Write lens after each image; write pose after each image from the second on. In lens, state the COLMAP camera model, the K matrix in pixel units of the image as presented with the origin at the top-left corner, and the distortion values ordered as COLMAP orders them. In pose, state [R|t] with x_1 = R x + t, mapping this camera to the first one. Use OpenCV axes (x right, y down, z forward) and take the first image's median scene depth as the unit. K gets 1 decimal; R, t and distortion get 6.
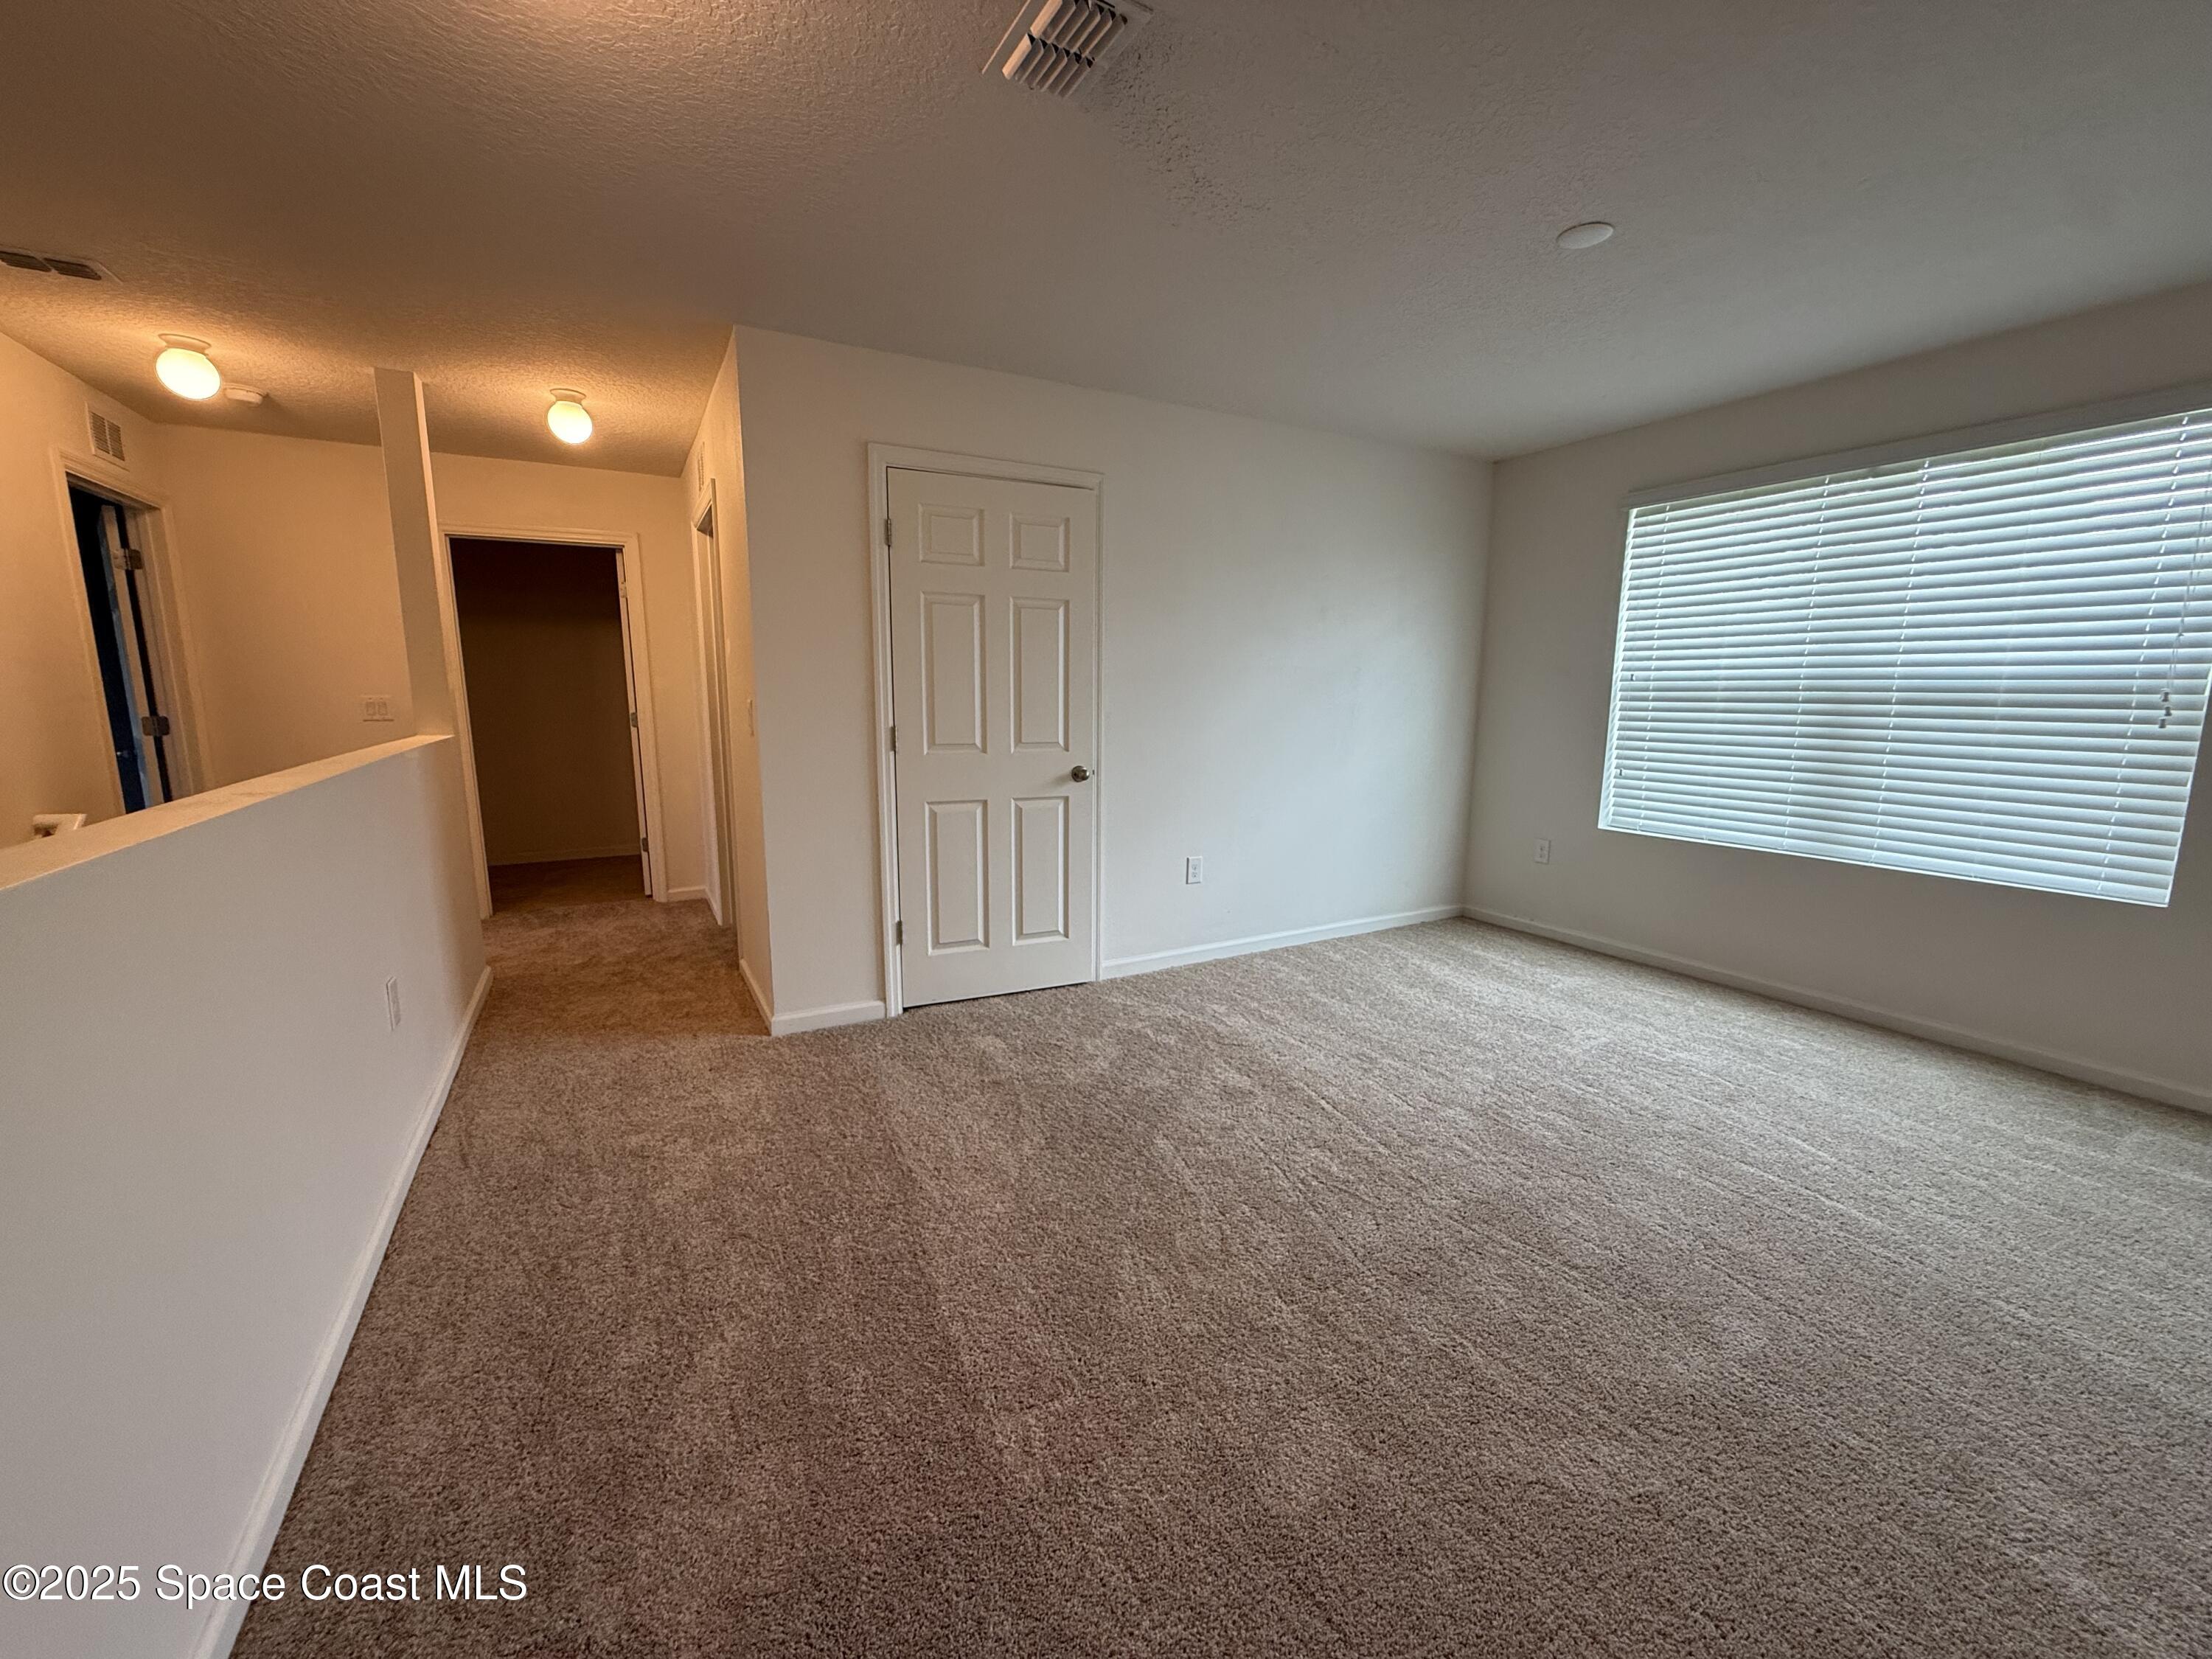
lens RADIAL K [[877.5, 0, 1105.2], [0, 877.5, 826.5], [0, 0, 1]] dist [0.001953, -0.000092]
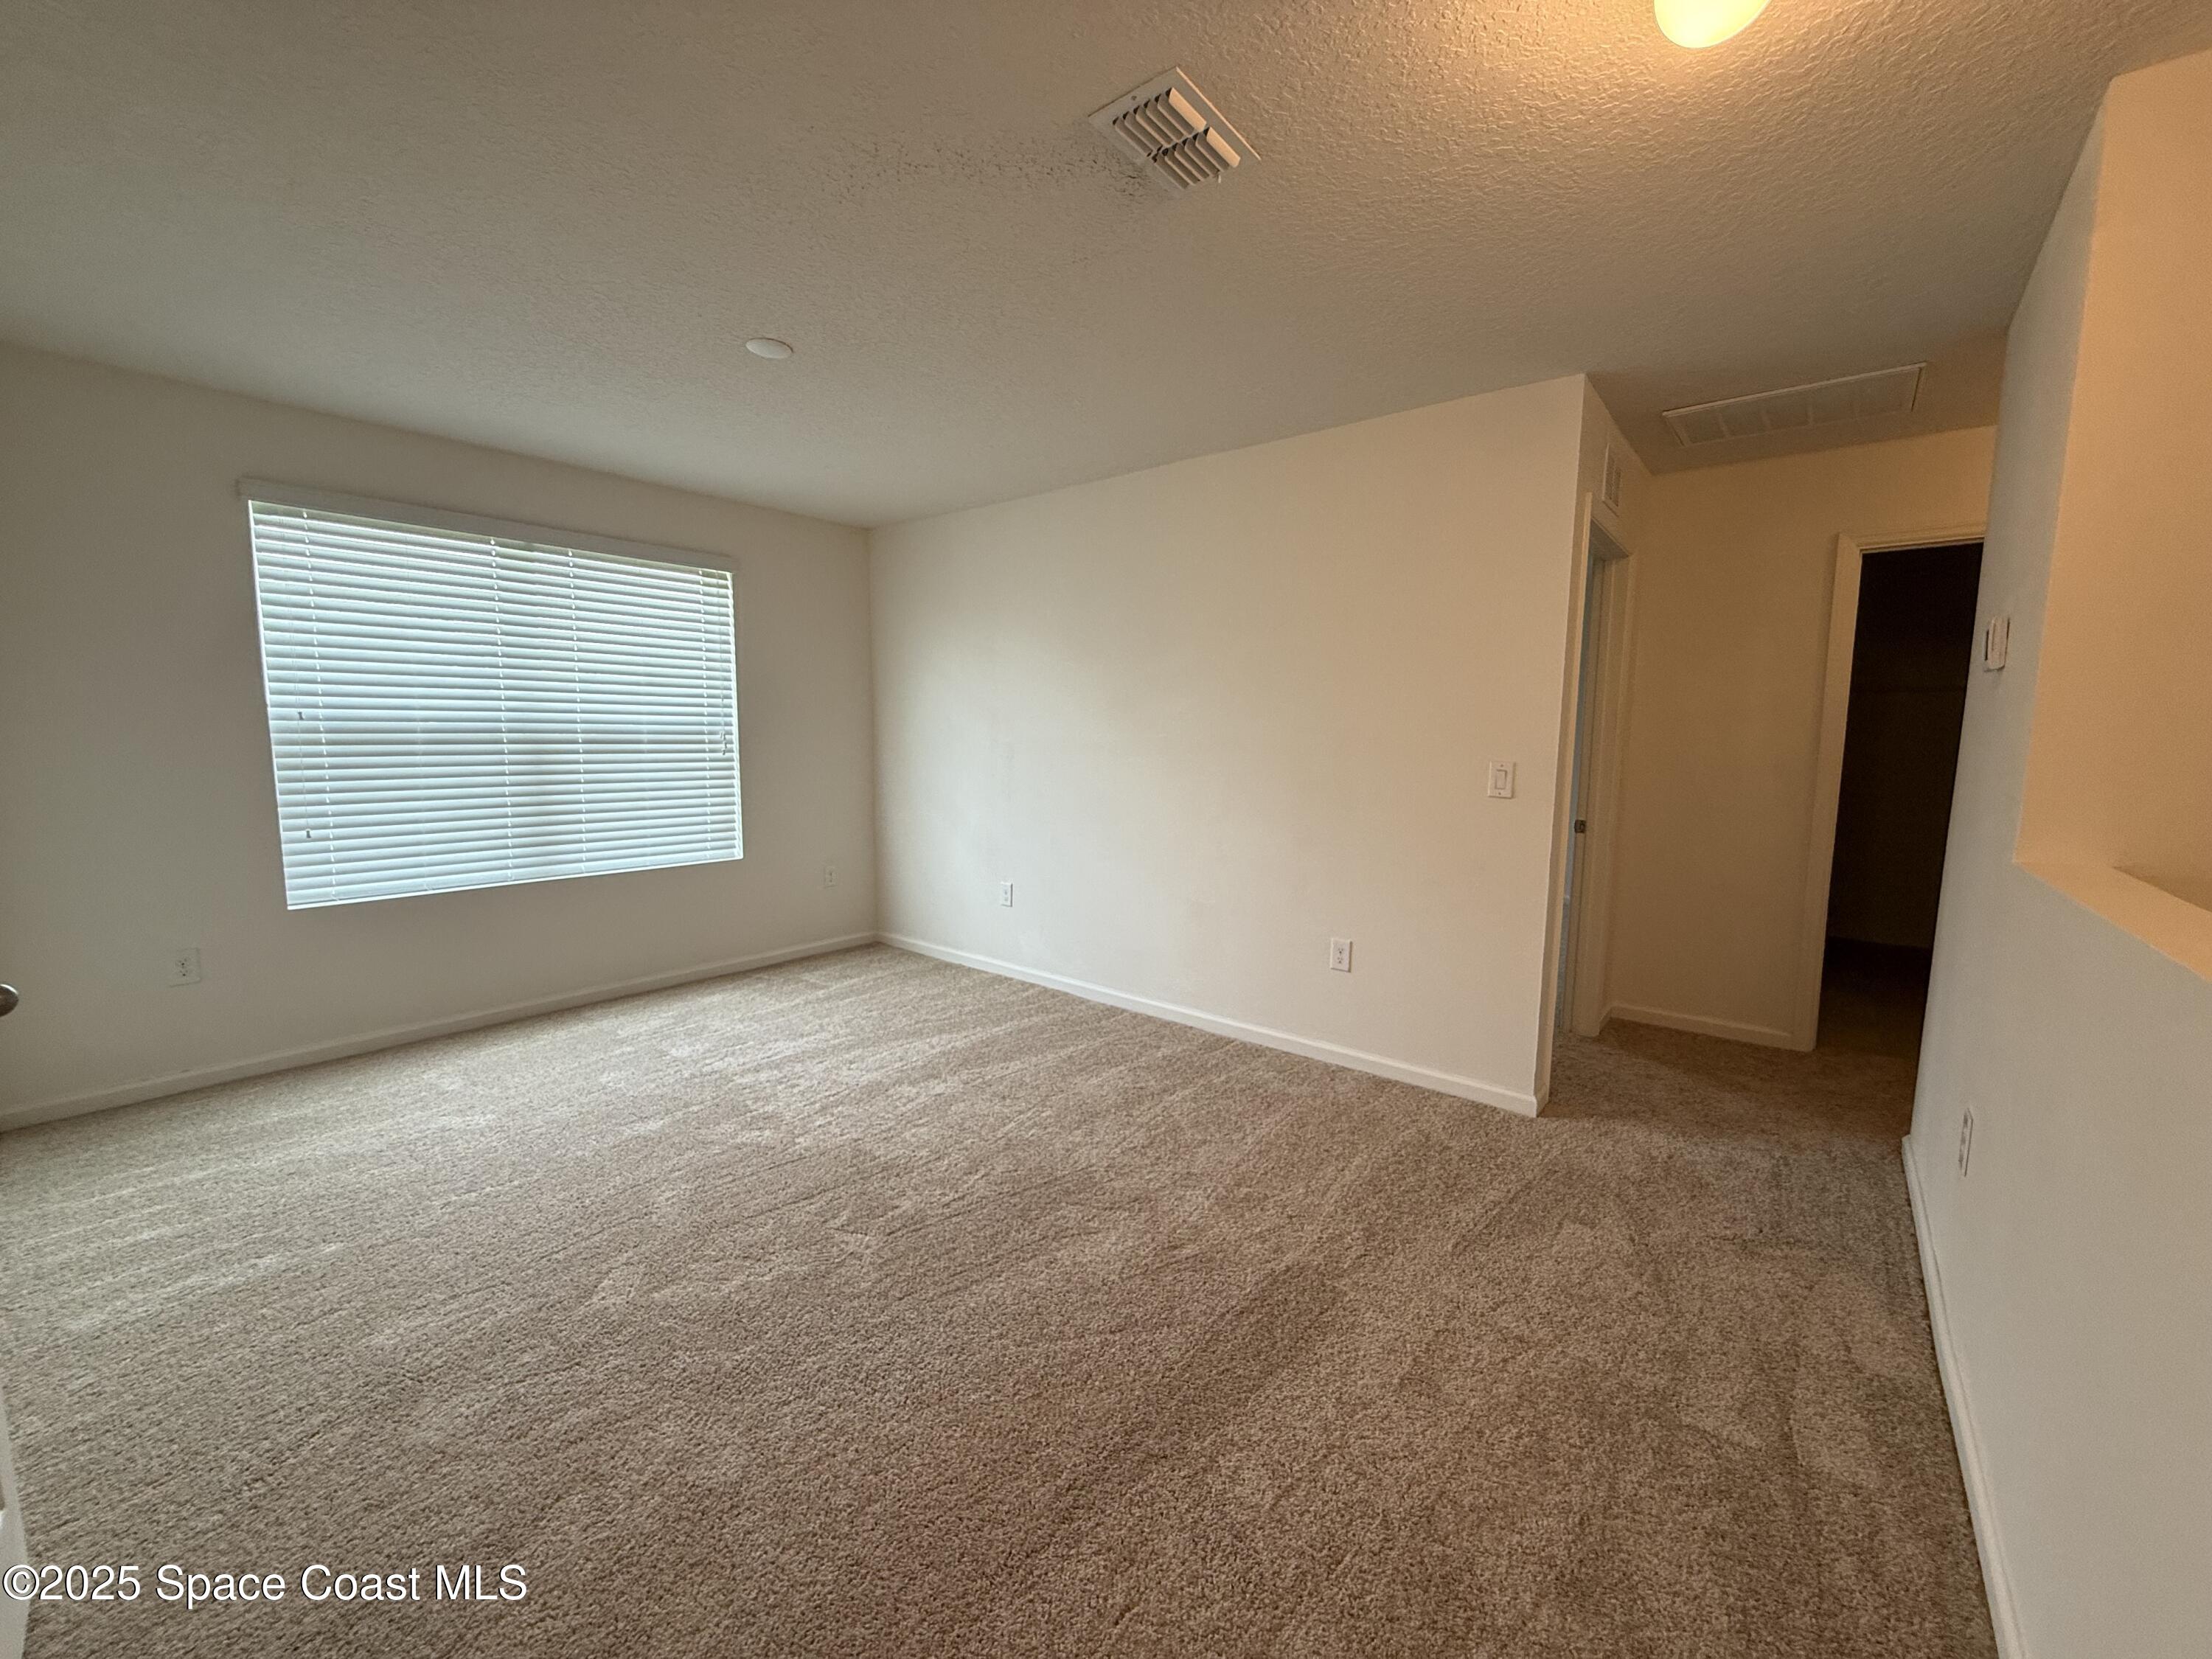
lens RADIAL K [[877.5, 0, 1104.1], [0, 877.5, 829.4], [0, 0, 1]] dist [0.001953, -0.000092]
pose [[-0.359553, -0.113313, 0.926219, -0.455112], [0.131855, 0.976470, 0.170646, -0.117015], [-0.923762, 0.183482, -0.336152, 0.656513]]
